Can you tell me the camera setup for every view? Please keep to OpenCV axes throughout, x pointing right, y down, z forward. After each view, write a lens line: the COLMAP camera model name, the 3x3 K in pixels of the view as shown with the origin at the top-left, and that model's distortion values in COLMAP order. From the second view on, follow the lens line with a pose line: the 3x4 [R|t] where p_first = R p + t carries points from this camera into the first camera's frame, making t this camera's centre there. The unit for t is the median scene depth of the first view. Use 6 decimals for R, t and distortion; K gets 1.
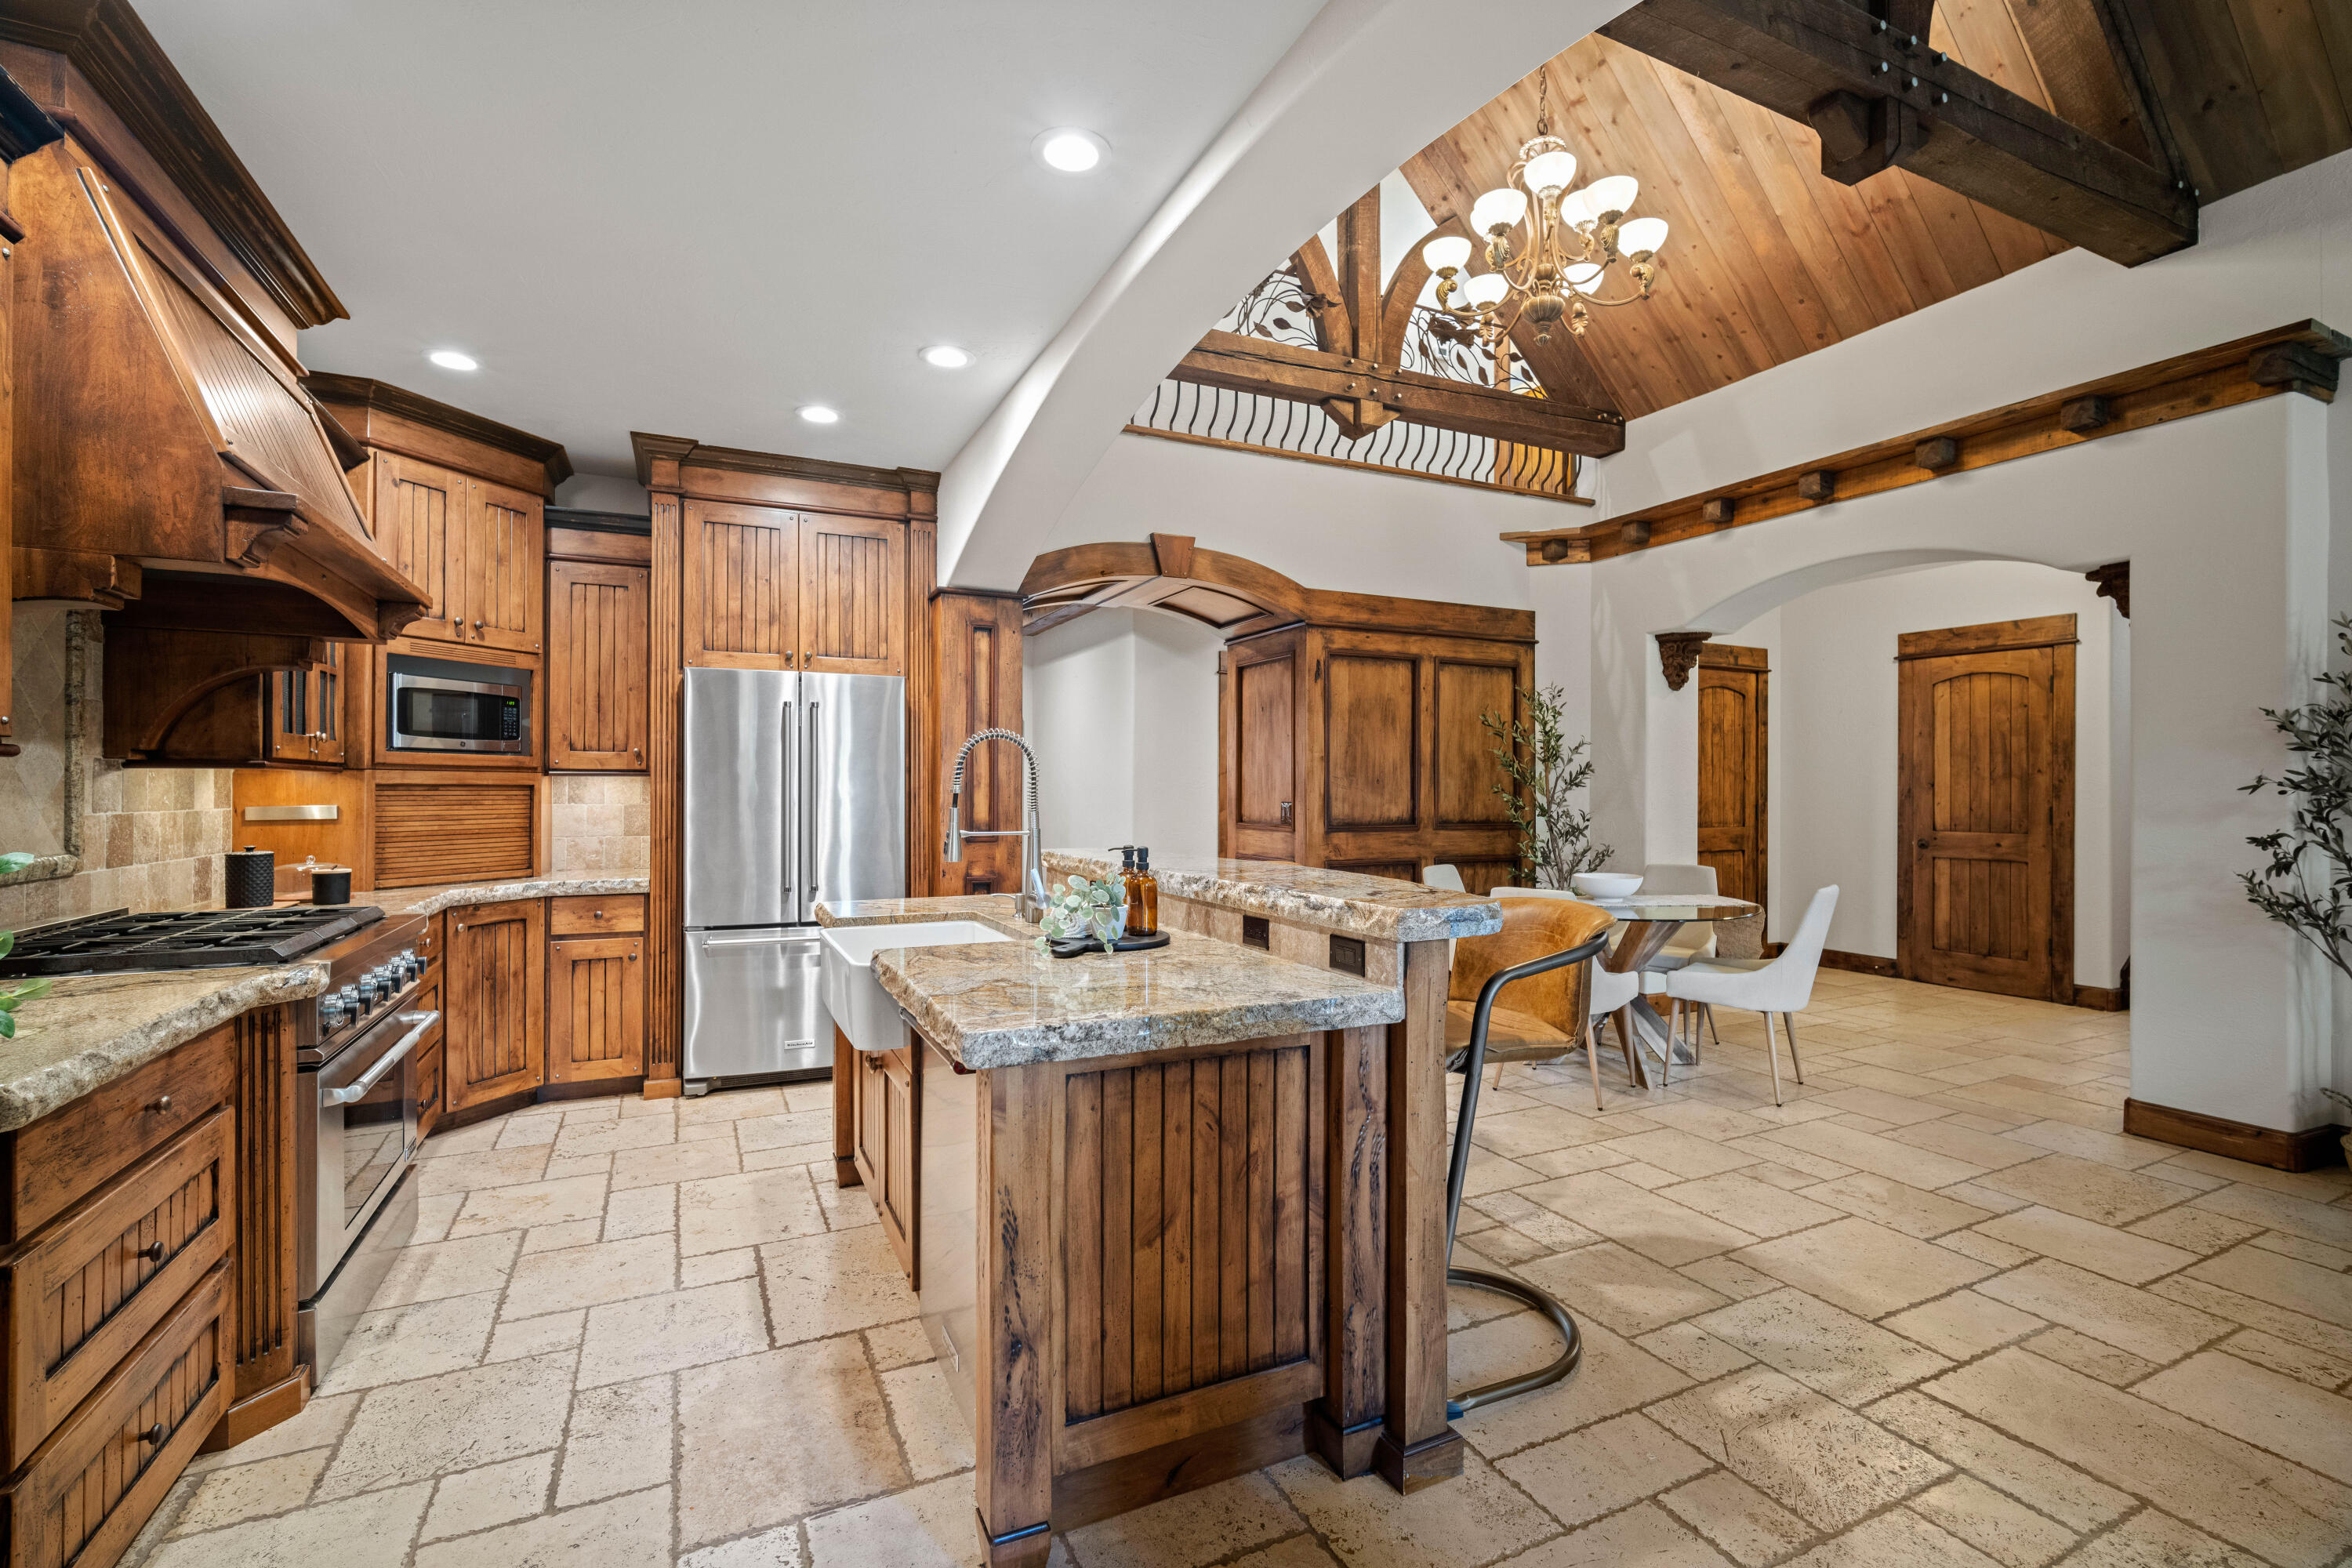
lens RADIAL K [[1023.6, 0, 1157.9], [0, 1023.6, 788.6], [0, 0, 1]] dist [-0.007438, 0.000436]
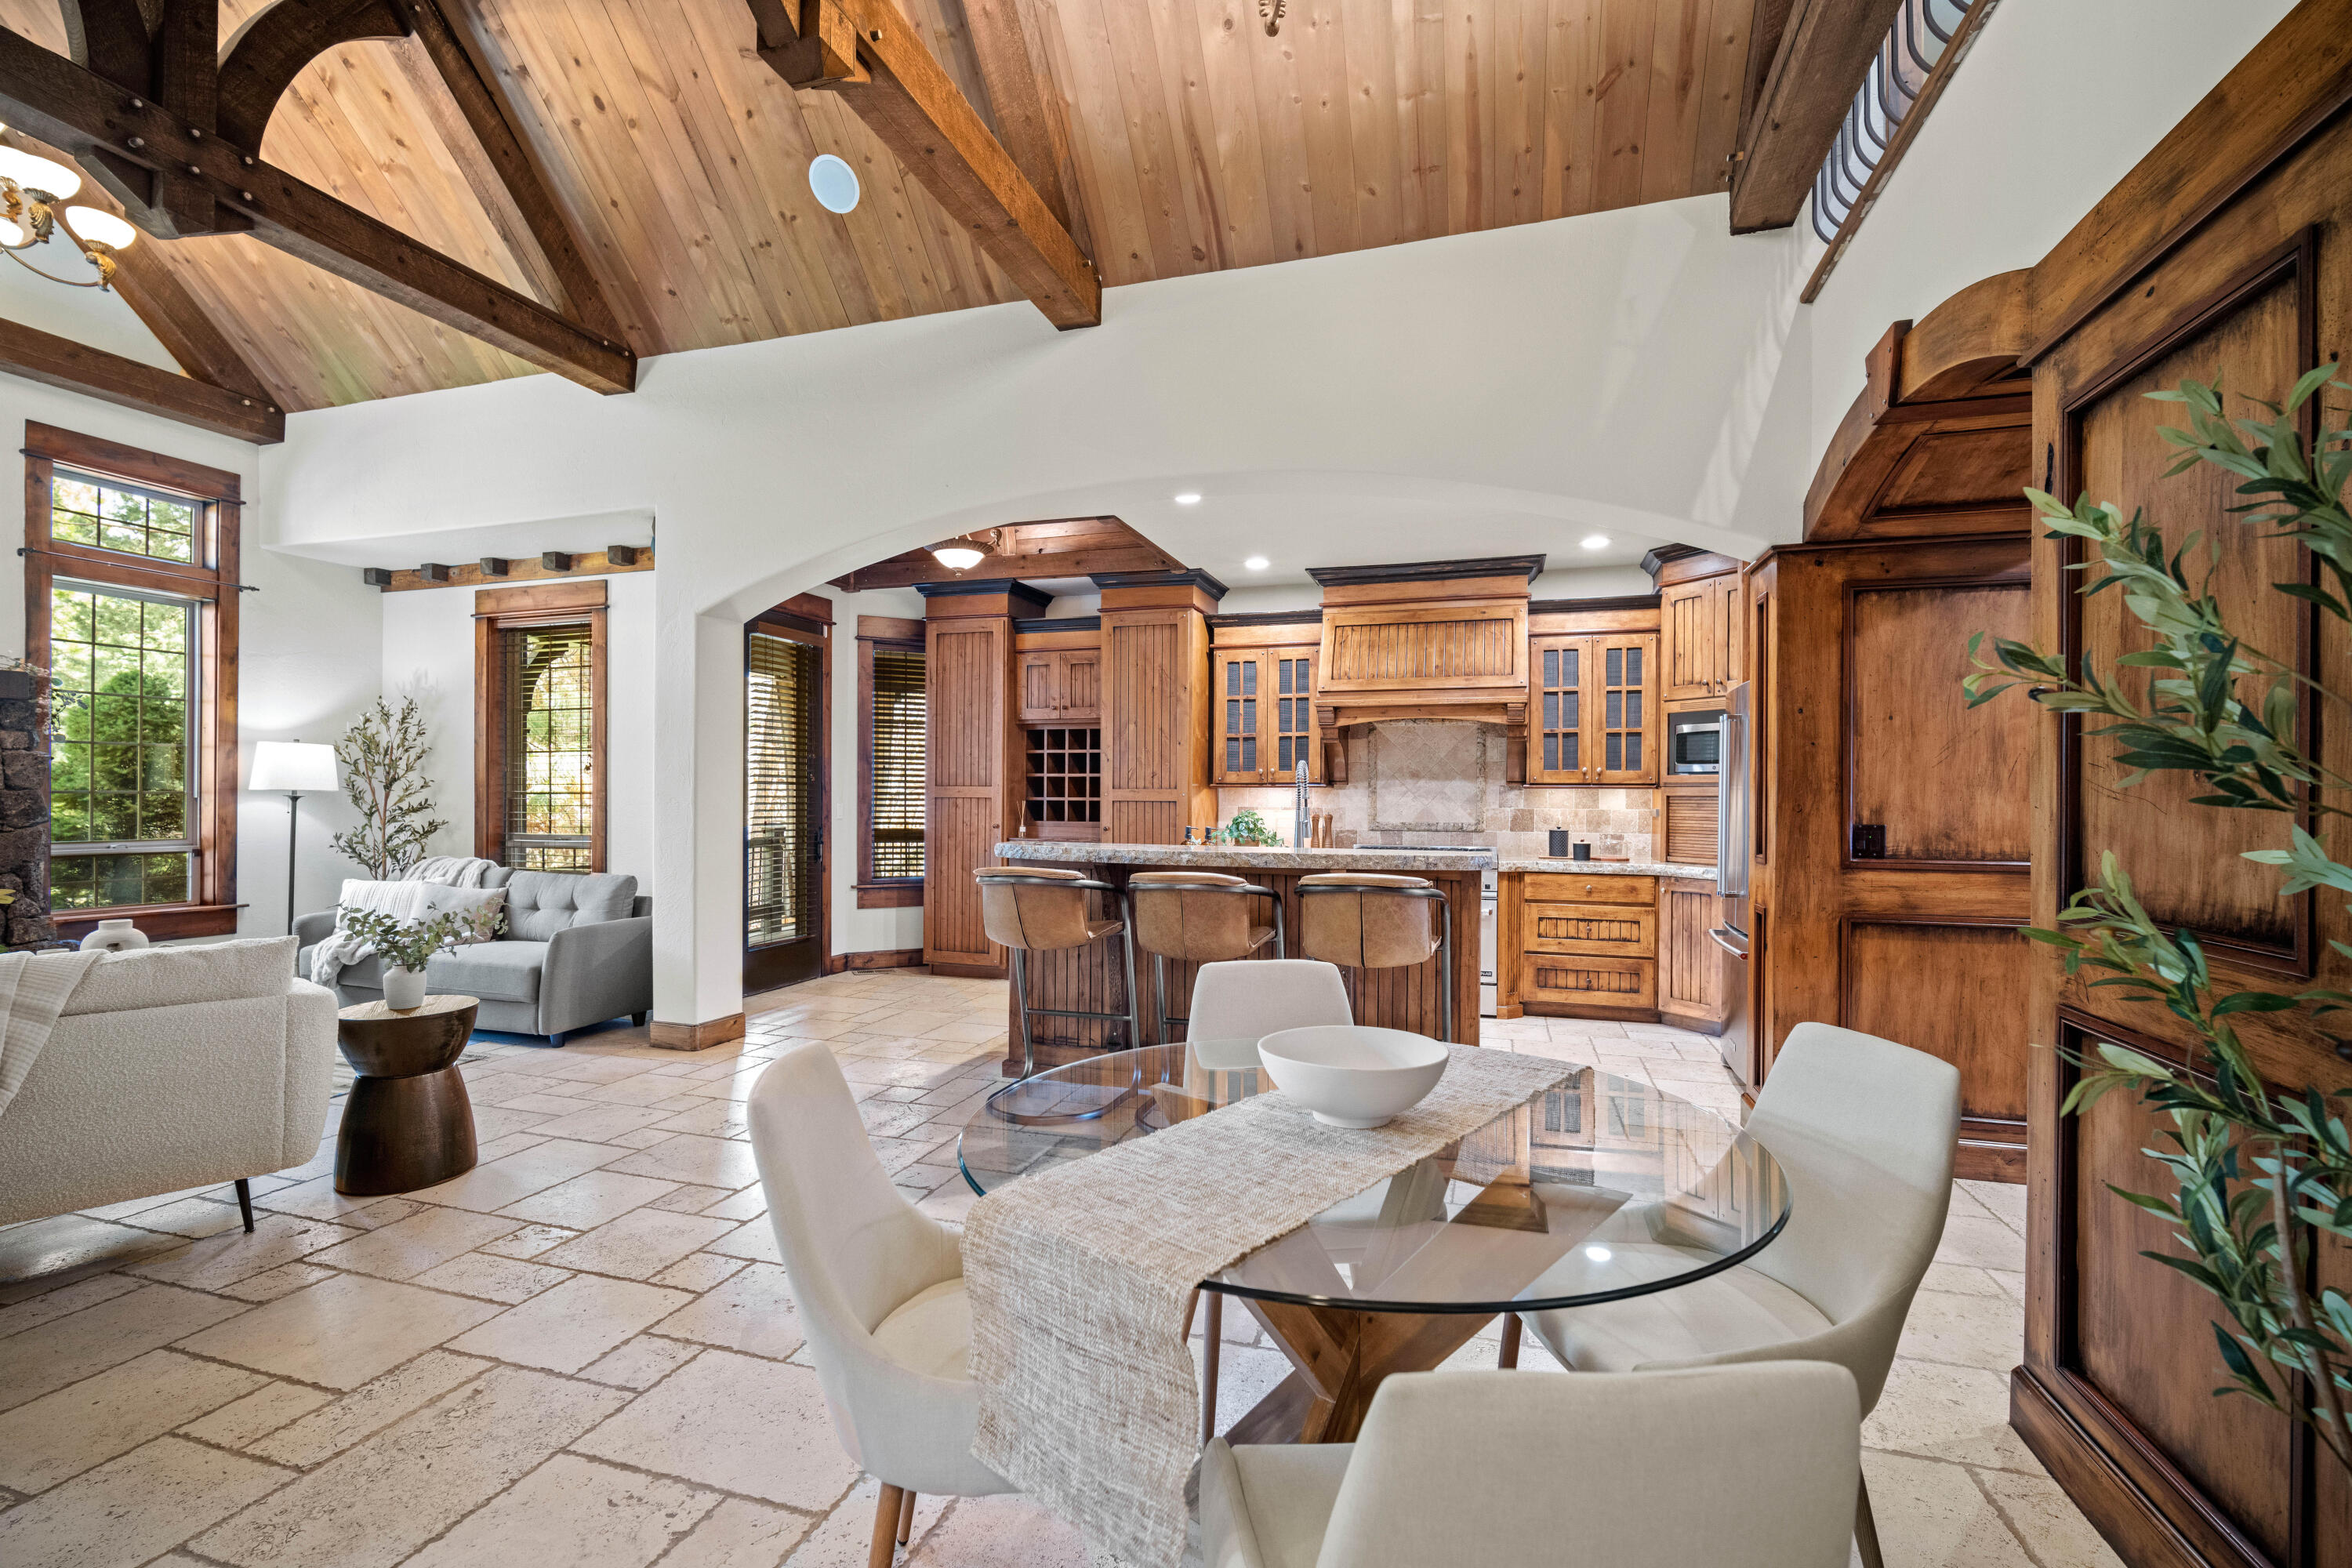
lens RADIAL K [[1023.5, 0, 1178.9], [0, 1023.5, 788.0], [0, 0, 1]] dist [-0.002742, 0.000286]
pose [[-0.673635, -0.009918, -0.738998, 0.751323], [-0.004729, 0.999947, -0.009109, 0.001334], [0.739049, -0.002641, -0.673646, 1.217621]]
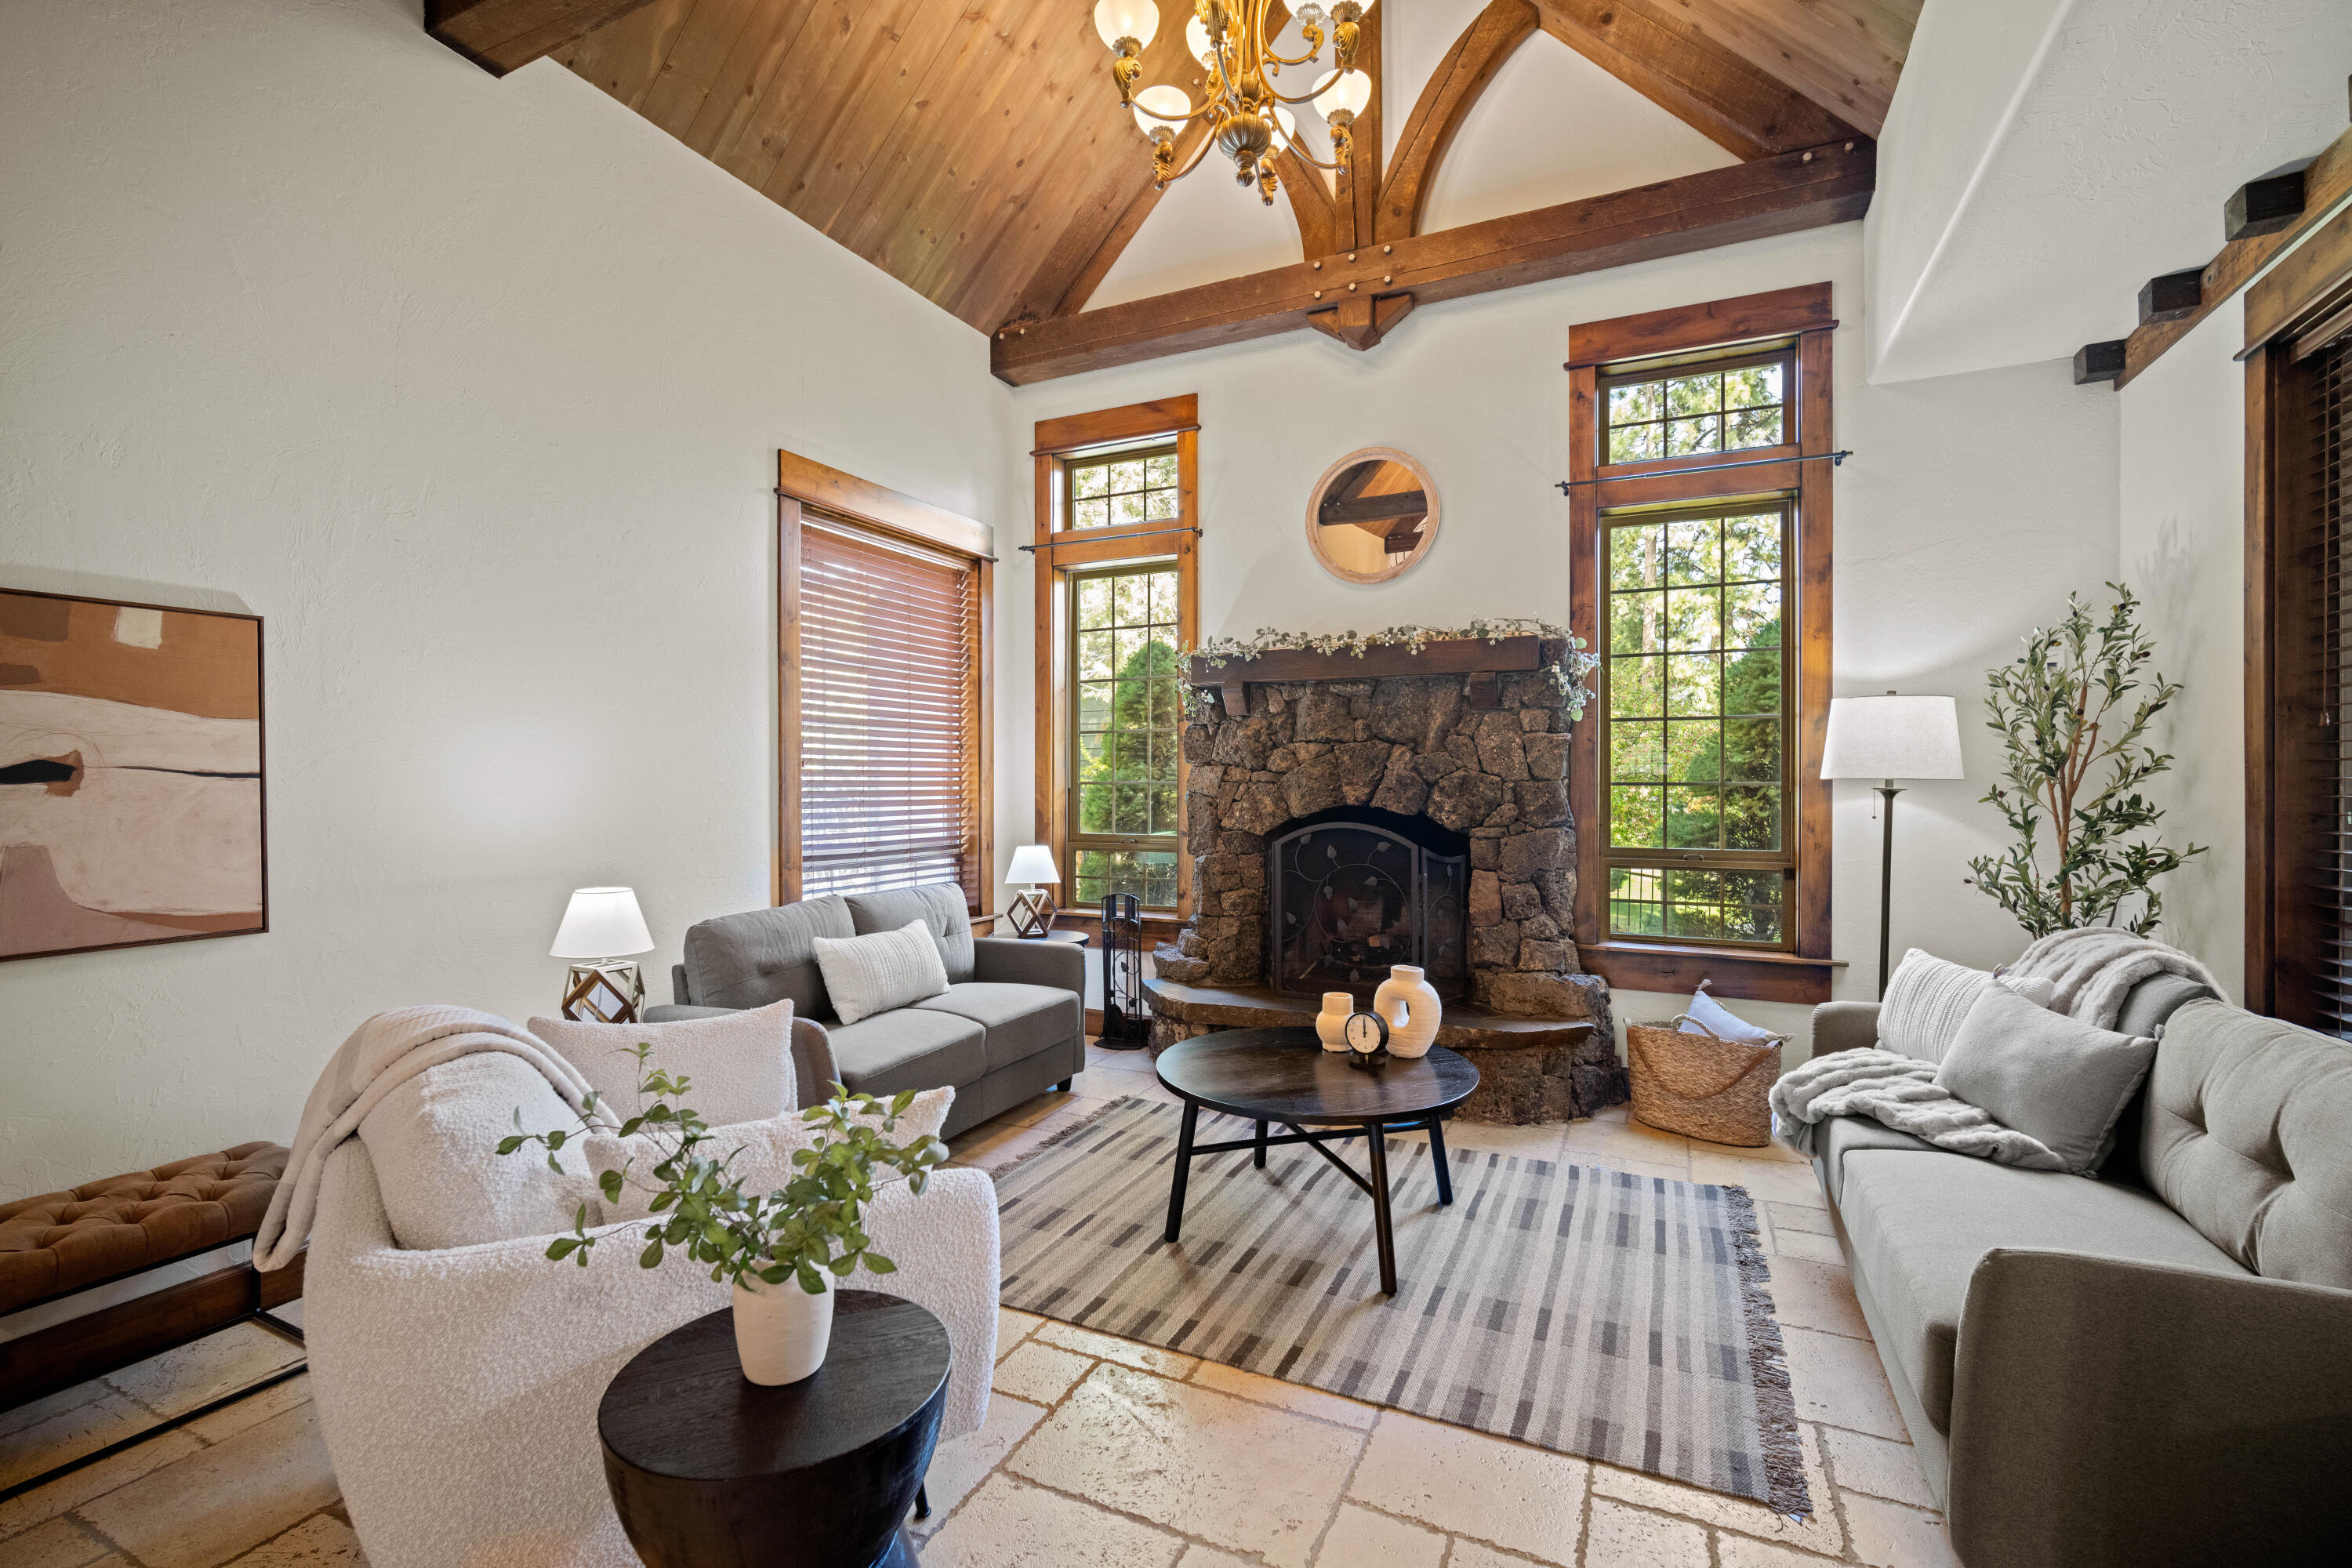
lens RADIAL K [[1023.5, 0, 1178.9], [0, 1023.5, 788.0], [0, 0, 1]] dist [-0.002742, 0.000286]
pose [[-0.642602, -0.004558, 0.766187, 0.309545], [-0.001244, 0.999987, 0.004905, 0.001023], [-0.766199, 0.002199, -0.642599, 0.395428]]
